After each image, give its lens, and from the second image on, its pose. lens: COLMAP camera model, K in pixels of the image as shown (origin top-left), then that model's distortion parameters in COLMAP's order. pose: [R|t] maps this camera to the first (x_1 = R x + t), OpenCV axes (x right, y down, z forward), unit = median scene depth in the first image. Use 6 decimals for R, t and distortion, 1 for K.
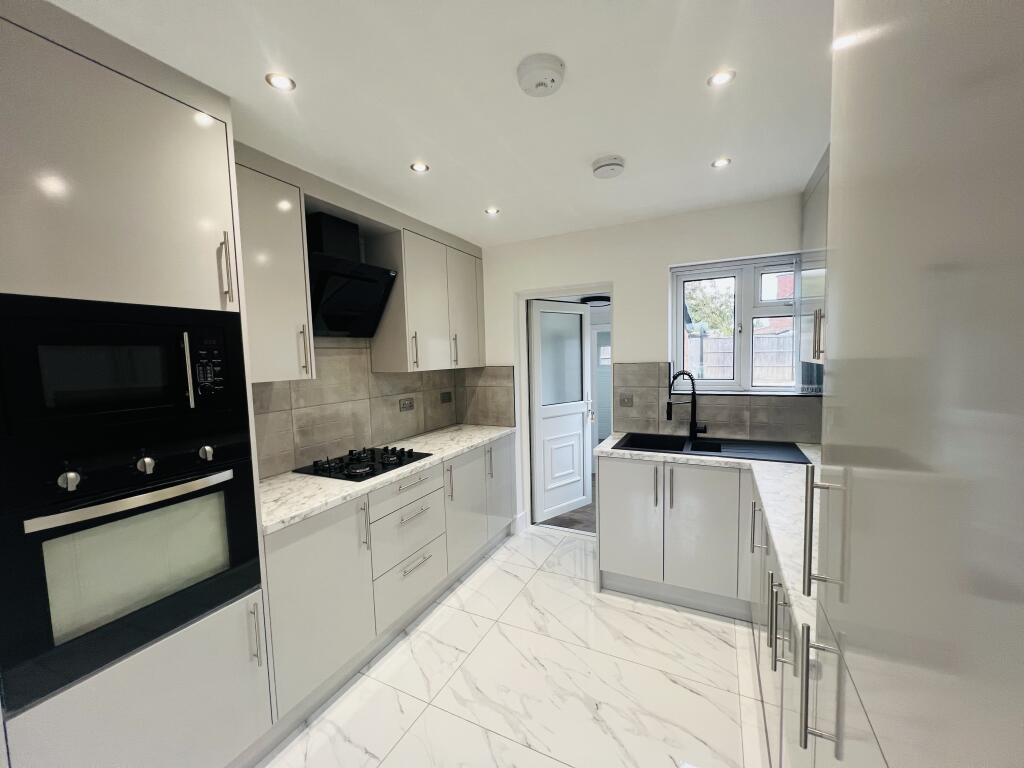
lens RADIAL K [[407.1, 0, 513.2], [0, 407.1, 385.9], [0, 0, 1]] dist [0.000878, 0.000263]
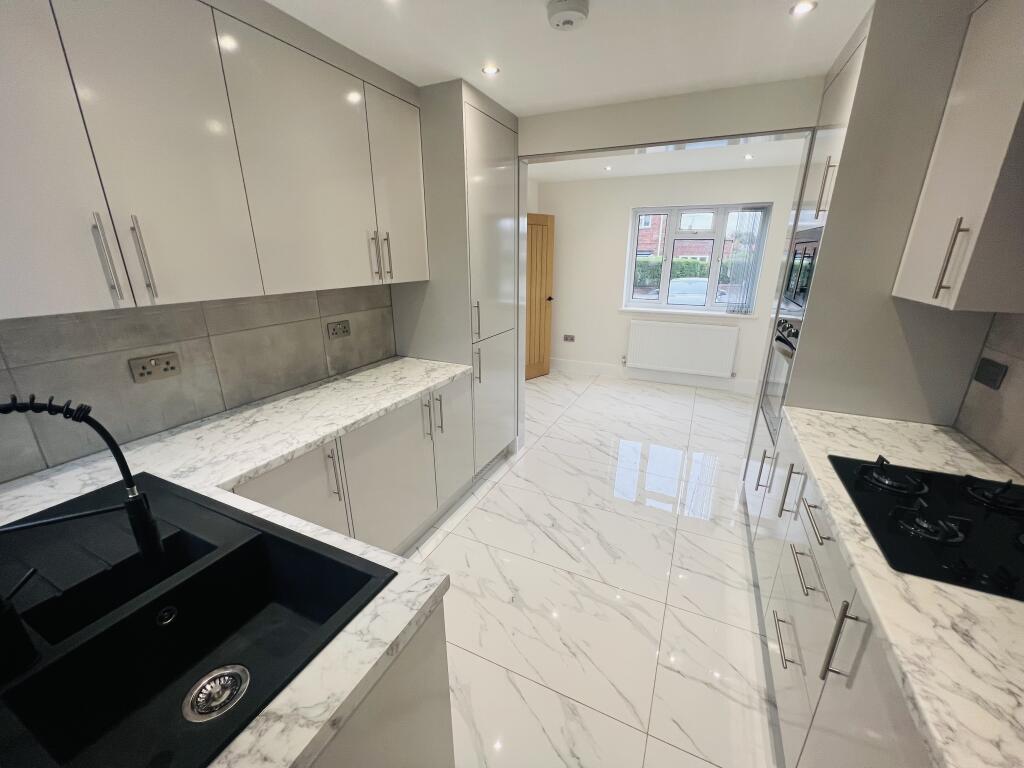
lens RADIAL K [[407.1, 0, 513.2], [0, 407.1, 385.9], [0, 0, 1]] dist [0.000878, 0.000263]
pose [[-0.999465, 0.031643, -0.008226, 0.184411], [0.026100, 0.923734, 0.382145, -0.173691], [0.019691, 0.381726, -0.924066, 1.707505]]
